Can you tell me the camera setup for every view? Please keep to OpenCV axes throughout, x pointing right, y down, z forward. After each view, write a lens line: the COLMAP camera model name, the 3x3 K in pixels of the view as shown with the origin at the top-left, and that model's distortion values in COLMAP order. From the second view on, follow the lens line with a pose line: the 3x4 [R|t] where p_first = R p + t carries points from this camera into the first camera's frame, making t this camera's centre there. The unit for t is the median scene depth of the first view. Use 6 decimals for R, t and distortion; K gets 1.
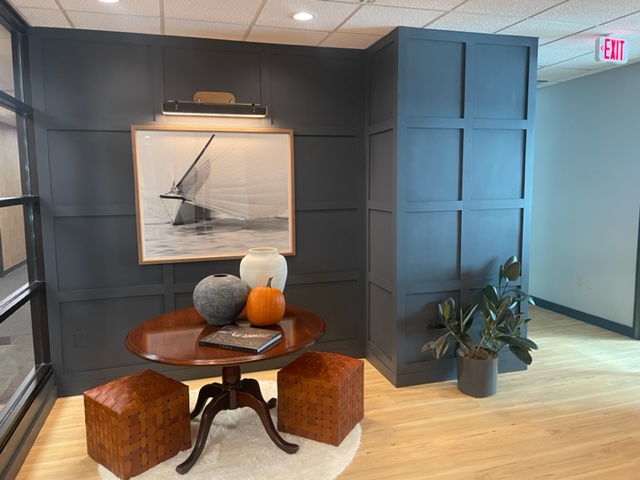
lens RADIAL K [[476.7, 0, 318.4], [0, 476.7, 239.7], [0, 0, 1]] dist [0.011659, -0.030679]
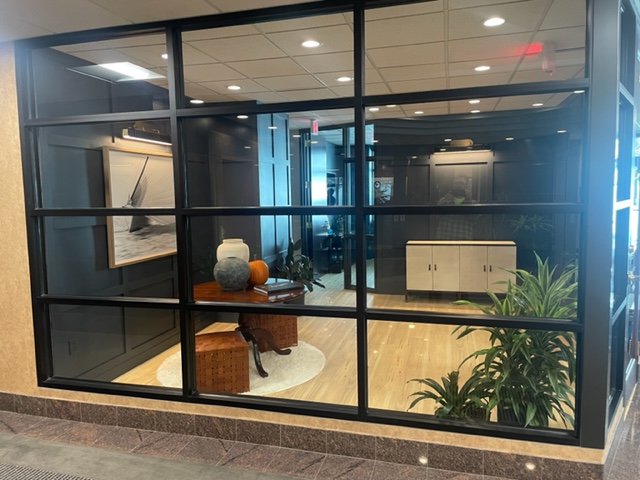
lens RADIAL K [[476.7, 0, 322.4], [0, 476.7, 238.4], [0, 0, 1]] dist [0.011659, -0.030679]
pose [[0.515354, -0.081513, 0.853092, -1.063927], [0.103092, 0.994134, 0.032711, -0.004357], [-0.850754, 0.071089, 0.520735, -0.014011]]
